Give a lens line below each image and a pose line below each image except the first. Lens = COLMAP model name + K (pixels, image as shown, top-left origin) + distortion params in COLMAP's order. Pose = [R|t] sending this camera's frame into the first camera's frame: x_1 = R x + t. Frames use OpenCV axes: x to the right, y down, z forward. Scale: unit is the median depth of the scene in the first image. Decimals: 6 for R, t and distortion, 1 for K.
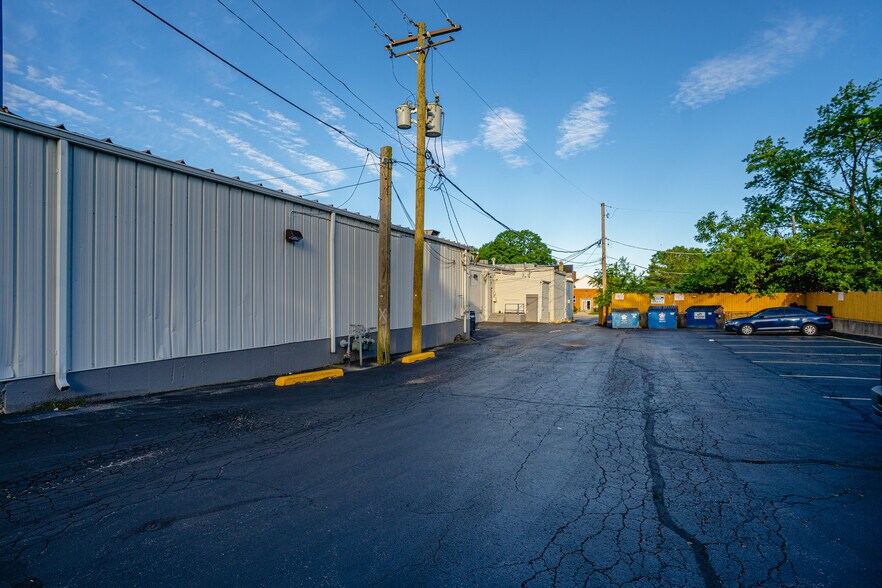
lens RADIAL K [[536.7, 0, 441.0], [0, 536.7, 294.0], [0, 0, 1]] dist [-0.000112, 0.001802]
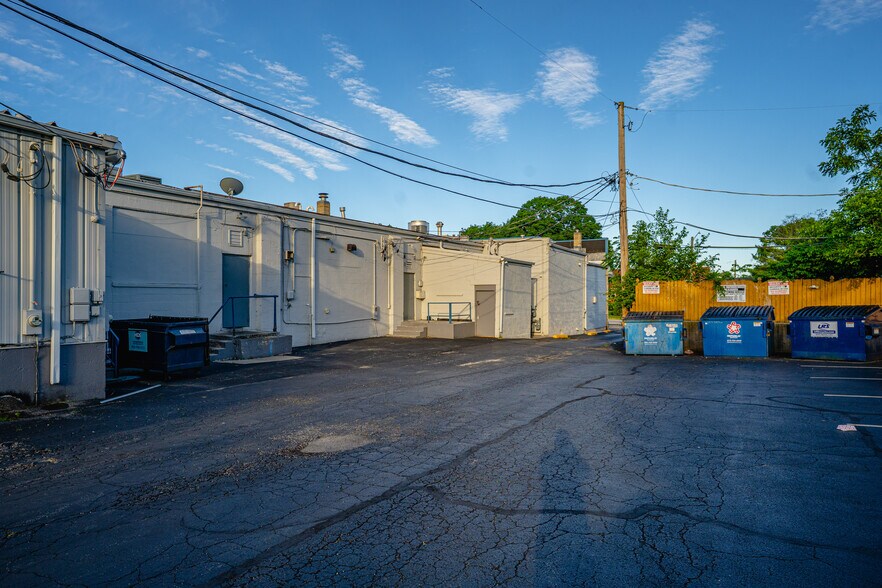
lens RADIAL K [[526.0, 0, 506.9], [0, 526.0, 305.1], [0, 0, 1]] dist [0.045020, -0.003383]
pose [[0.993300, 0.001394, -0.115555, 0.164110], [0.000757, 0.999827, 0.018567, 0.007301], [0.115561, -0.018530, 0.993128, 0.320933]]
